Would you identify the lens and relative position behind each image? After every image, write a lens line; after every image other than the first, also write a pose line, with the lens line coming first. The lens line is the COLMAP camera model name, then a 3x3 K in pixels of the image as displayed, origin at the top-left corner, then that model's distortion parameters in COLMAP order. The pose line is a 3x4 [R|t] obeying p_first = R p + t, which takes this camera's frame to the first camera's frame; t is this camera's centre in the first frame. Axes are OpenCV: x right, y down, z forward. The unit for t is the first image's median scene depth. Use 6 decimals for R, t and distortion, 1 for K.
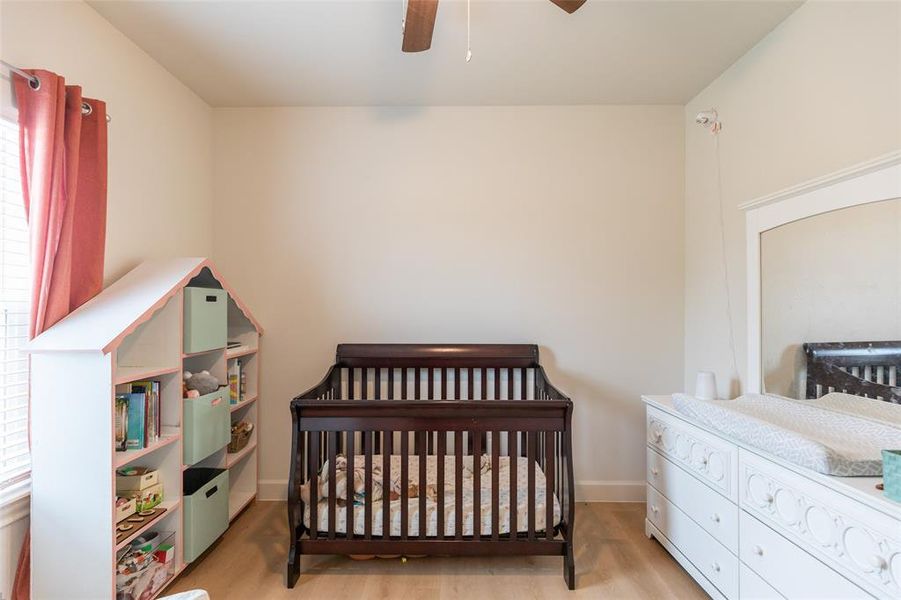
lens RADIAL K [[403.1, 0, 450.4], [0, 403.1, 305.4], [0, 0, 1]] dist [0.002847, 0.000047]
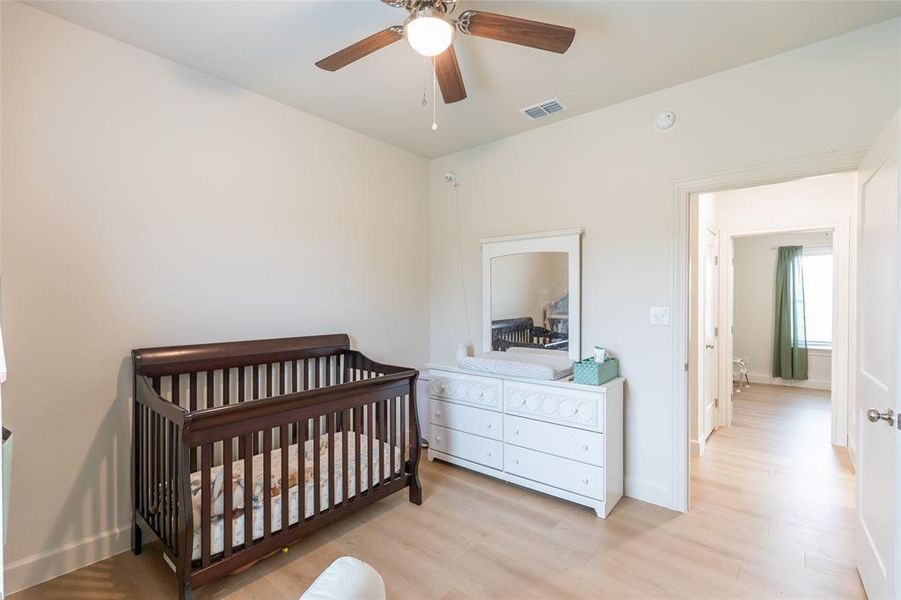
lens RADIAL K [[410.2, 0, 442.9], [0, 410.2, 304.0], [0, 0, 1]] dist [0.003329, 0.000068]
pose [[0.642417, -0.006563, 0.766327, -0.656646], [0.000286, 0.999965, 0.008325, 0.001010], [-0.766355, -0.005129, 0.642397, 0.033781]]
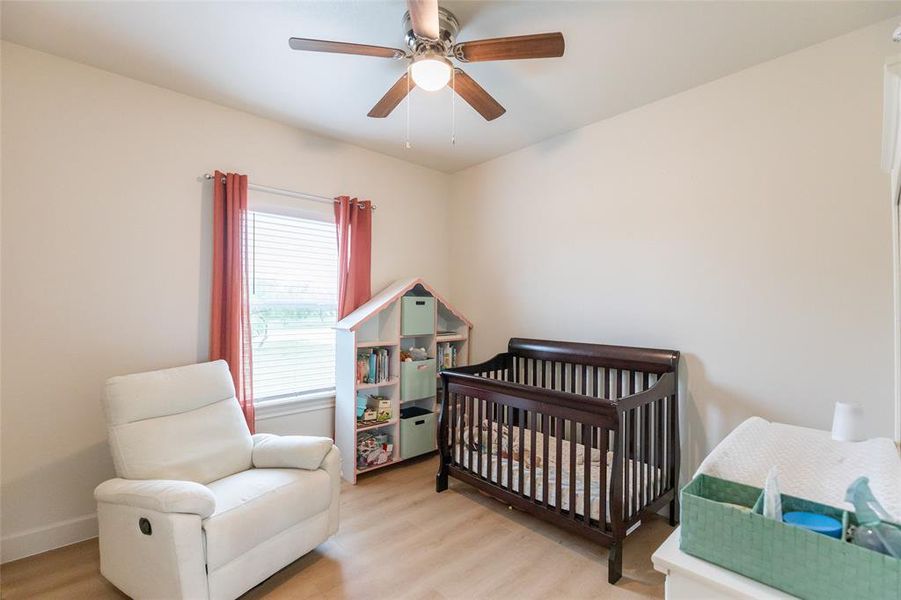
lens RADIAL K [[403.1, 0, 450.4], [0, 403.1, 305.4], [0, 0, 1]] dist [0.002847, 0.000047]
pose [[0.674672, -0.001058, -0.738117, 0.704463], [-0.002034, 0.999993, -0.003293, -0.002225], [0.738115, 0.003723, 0.674665, 0.000394]]
